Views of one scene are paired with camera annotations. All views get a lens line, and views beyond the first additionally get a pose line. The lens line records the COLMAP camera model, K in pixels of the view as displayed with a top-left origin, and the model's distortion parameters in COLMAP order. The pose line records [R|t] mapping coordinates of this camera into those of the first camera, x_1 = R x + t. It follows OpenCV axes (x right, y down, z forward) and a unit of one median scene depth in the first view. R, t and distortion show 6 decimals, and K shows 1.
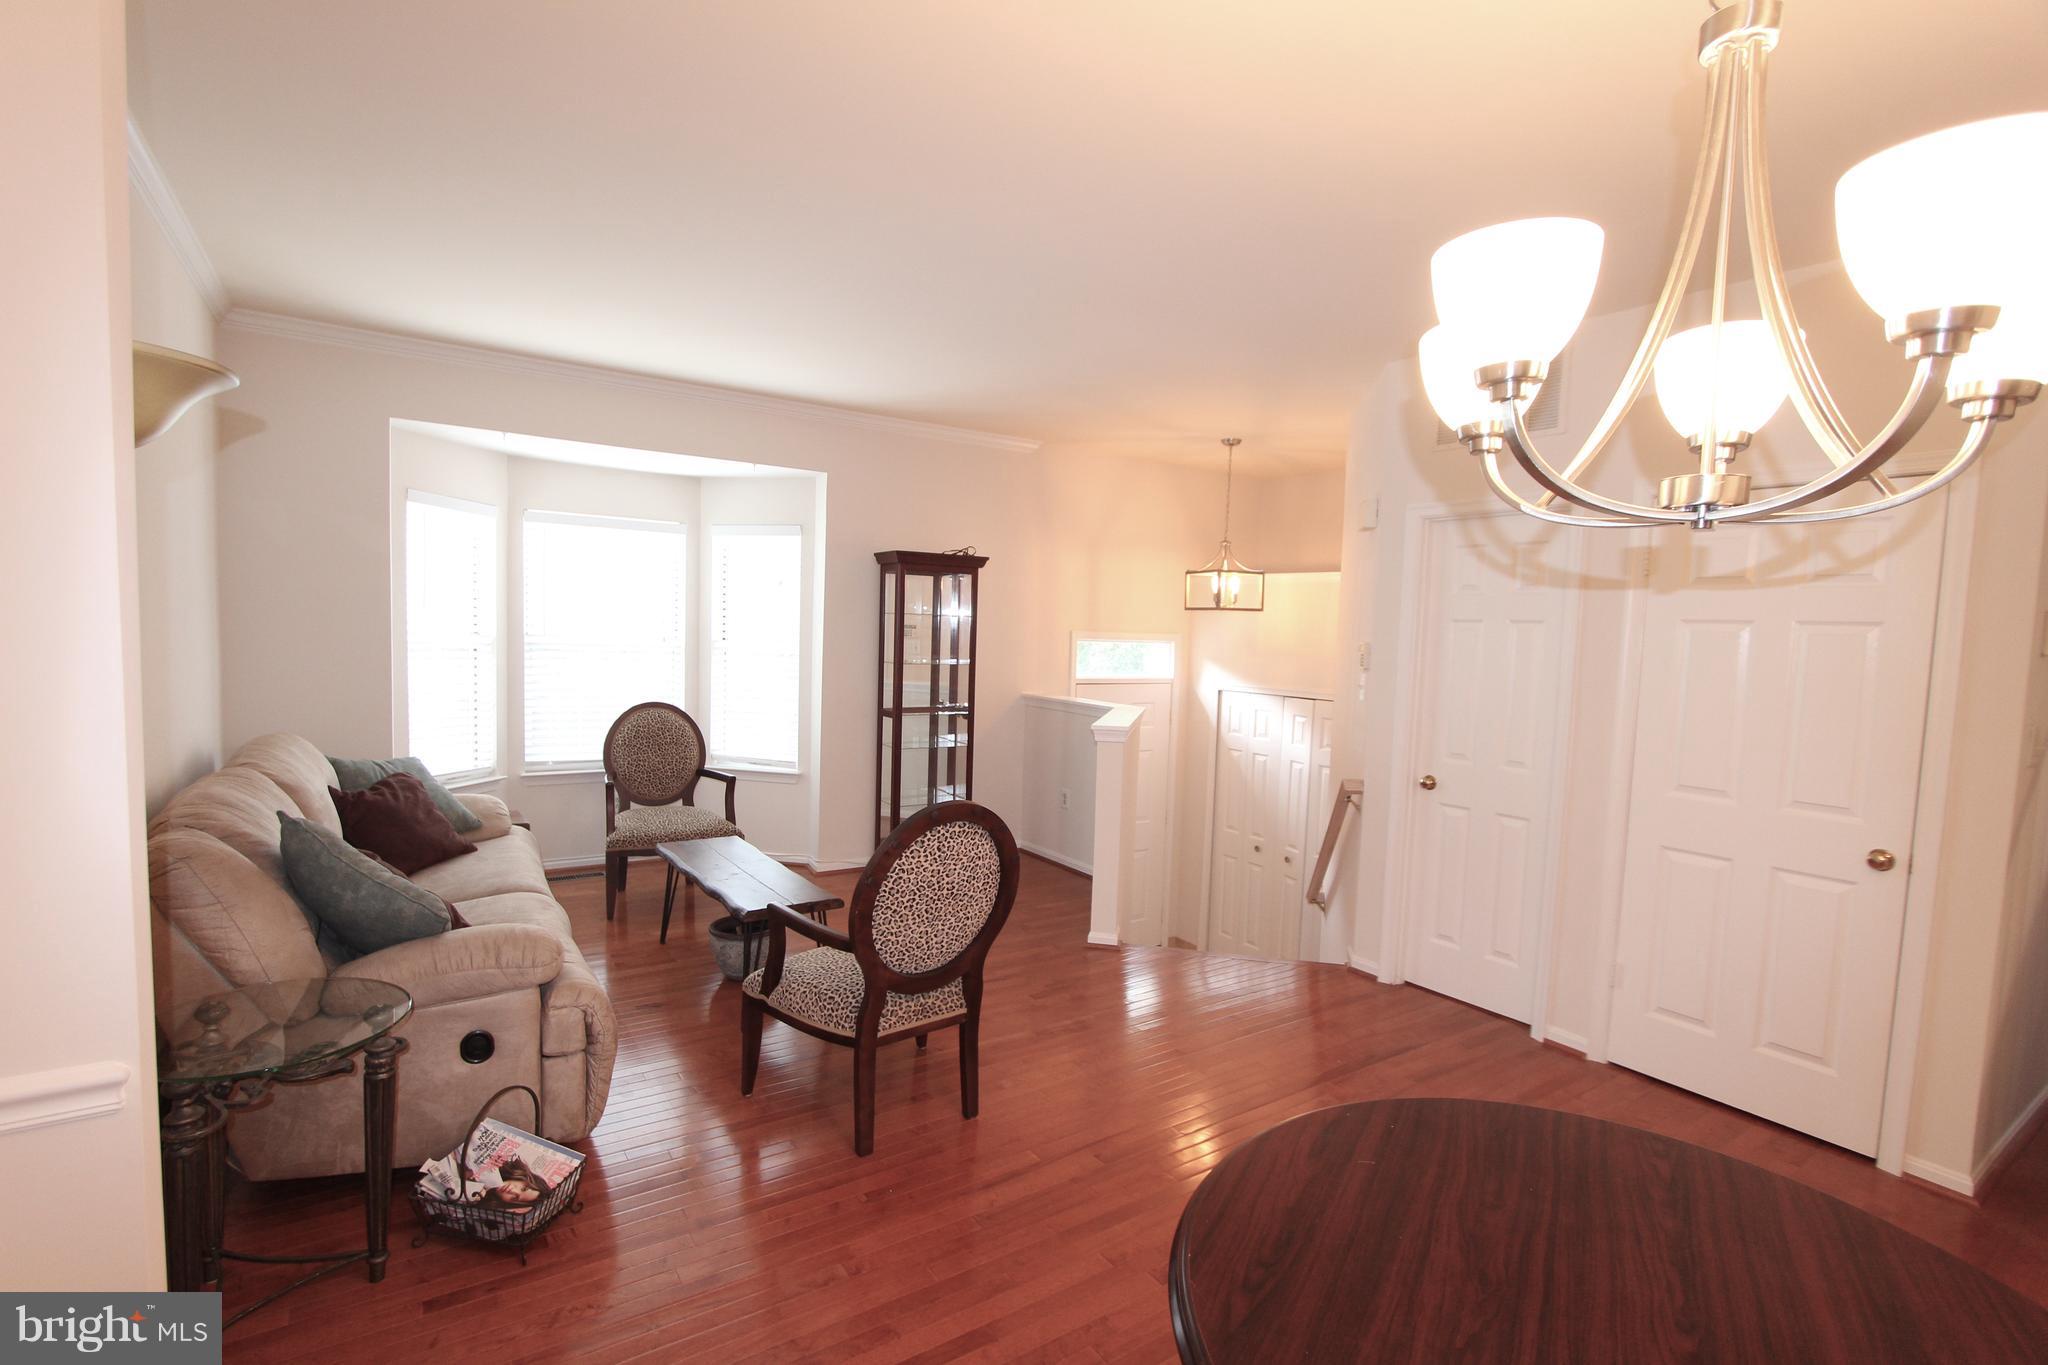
lens RADIAL K [[923.4, 0, 1024.0], [0, 923.4, 682.5], [0, 0, 1]] dist [-0.029404, -0.000062]
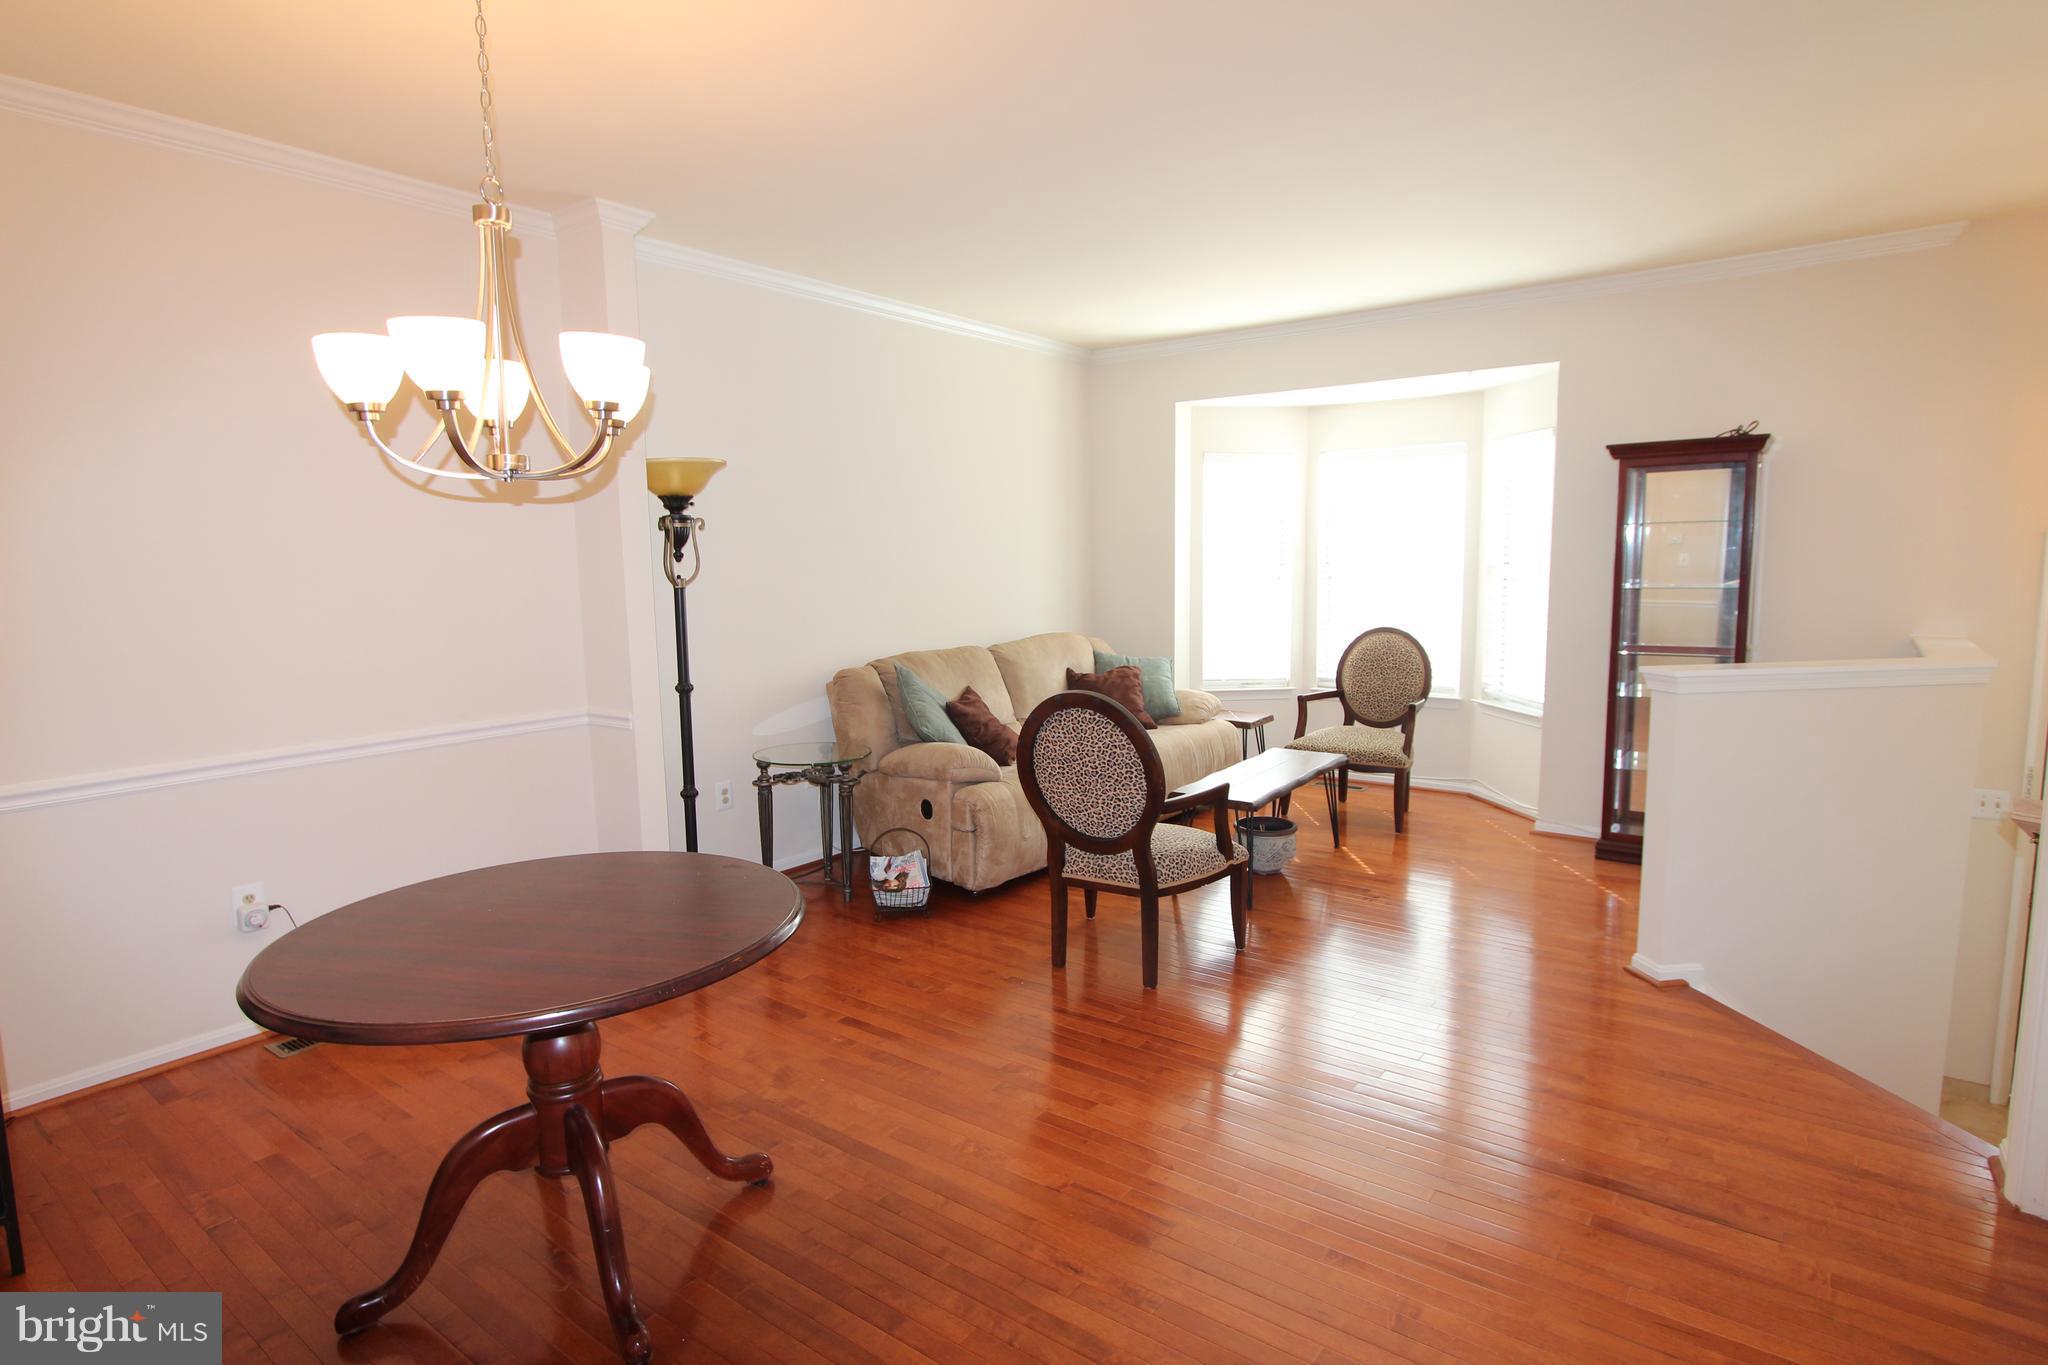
lens RADIAL K [[1060.4, 0, 1024.0], [0, 1060.4, 682.5], [0, 0, 1]] dist [-0.046896, 0.000148]
pose [[0.324615, 0.071730, -0.943123, 0.593584], [-0.024189, 0.997424, 0.067534, 0.013906], [0.945537, 0.000891, 0.325513, 0.245733]]
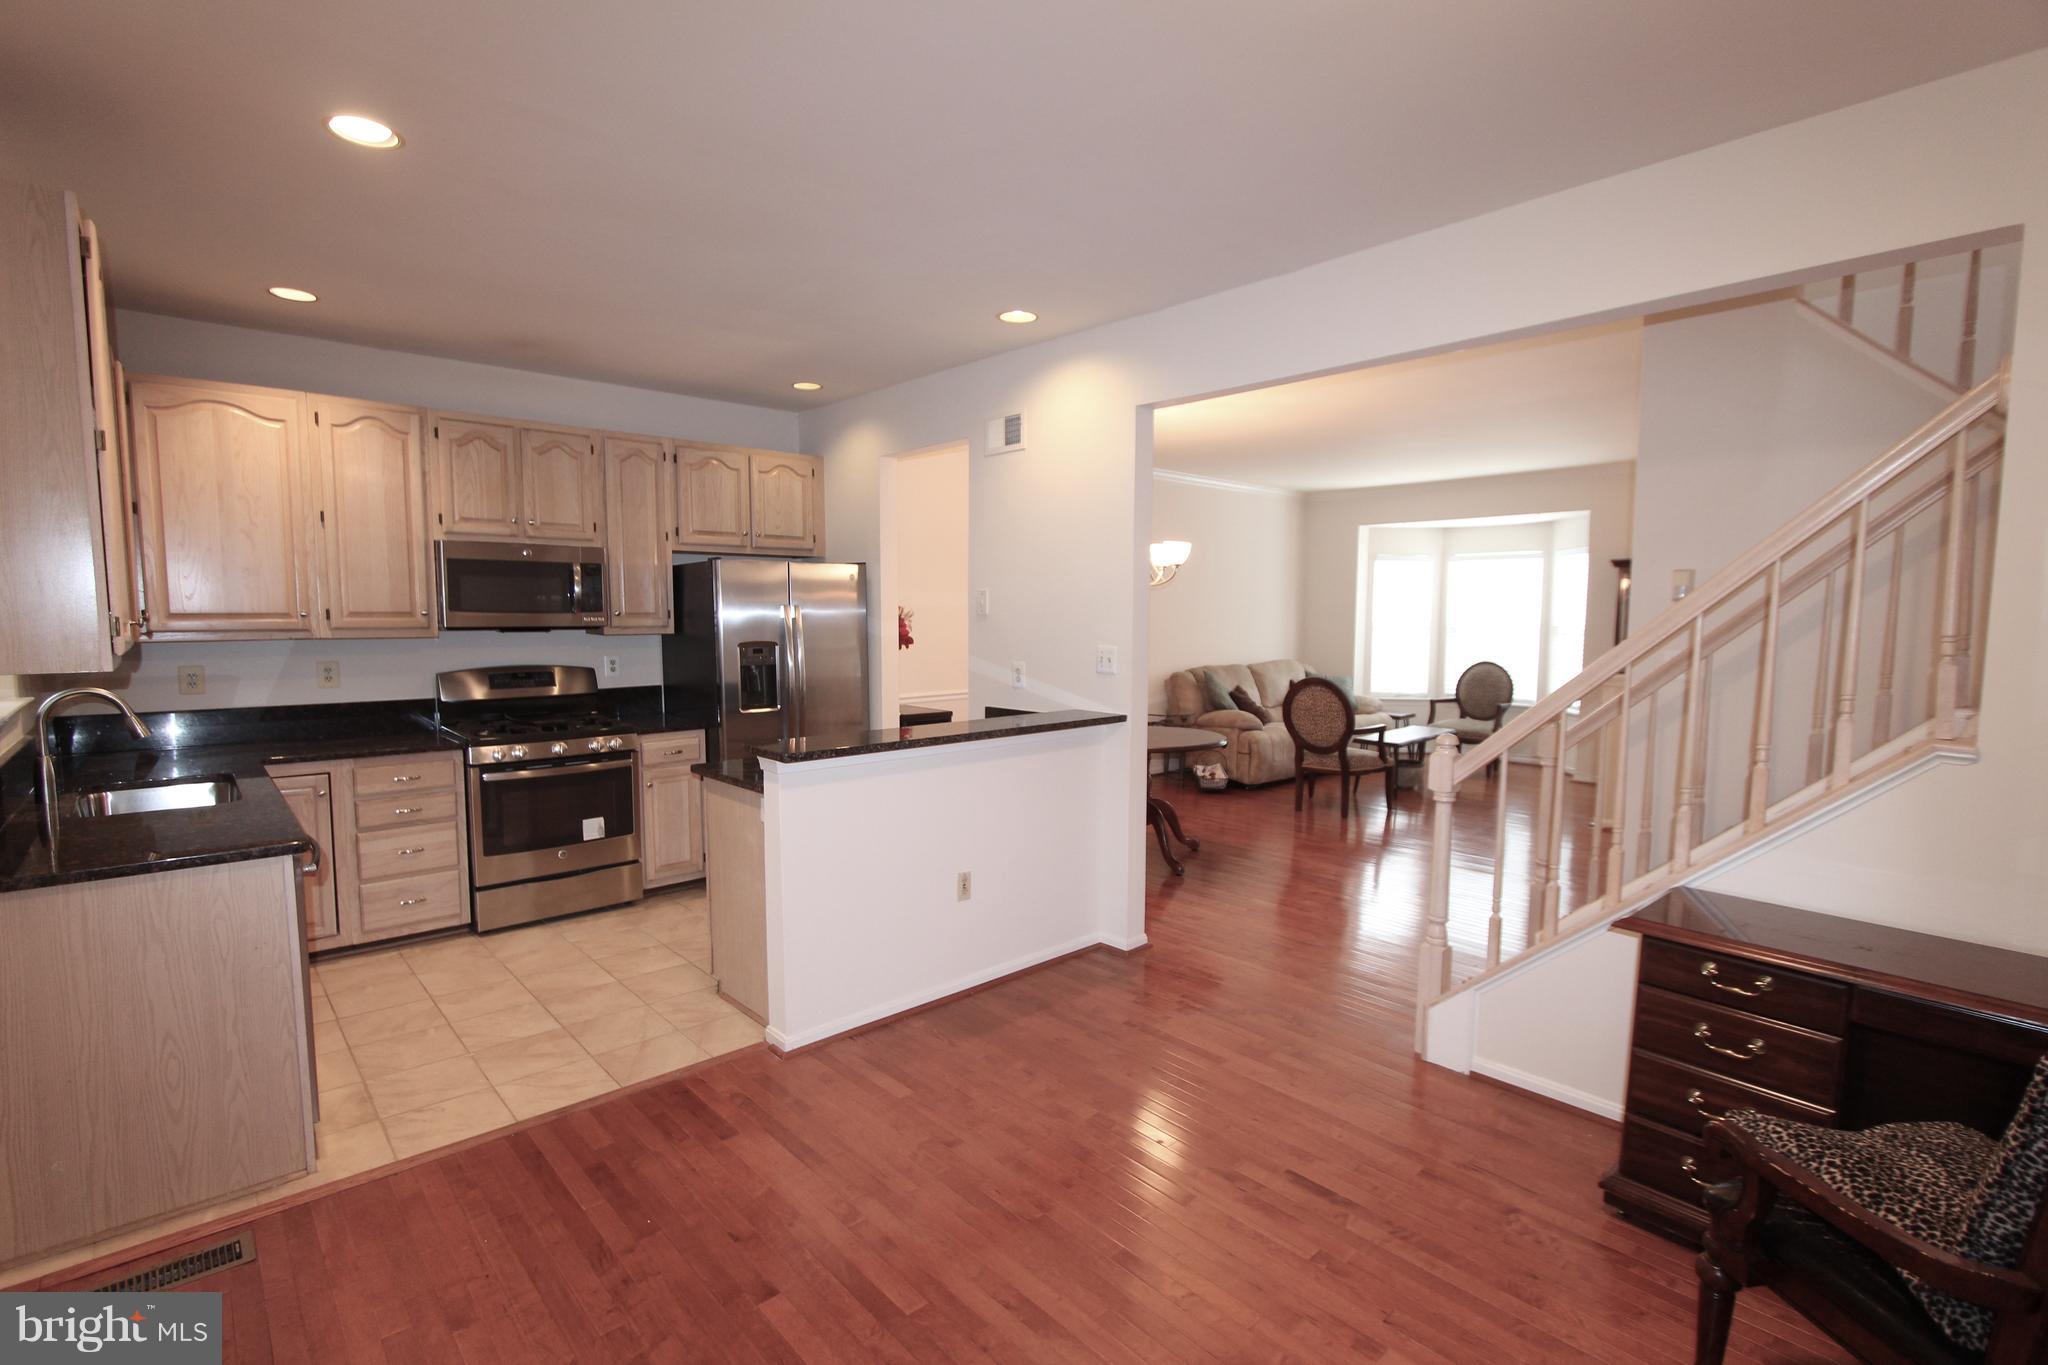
lens RADIAL K [[923.4, 0, 1024.0], [0, 923.4, 682.5], [0, 0, 1]] dist [-0.029404, -0.000062]
pose [[0.139877, 0.040469, -0.989341, 1.208894], [-0.051408, 0.998114, 0.033560, 0.050429], [0.988833, 0.046166, 0.141694, -0.098853]]
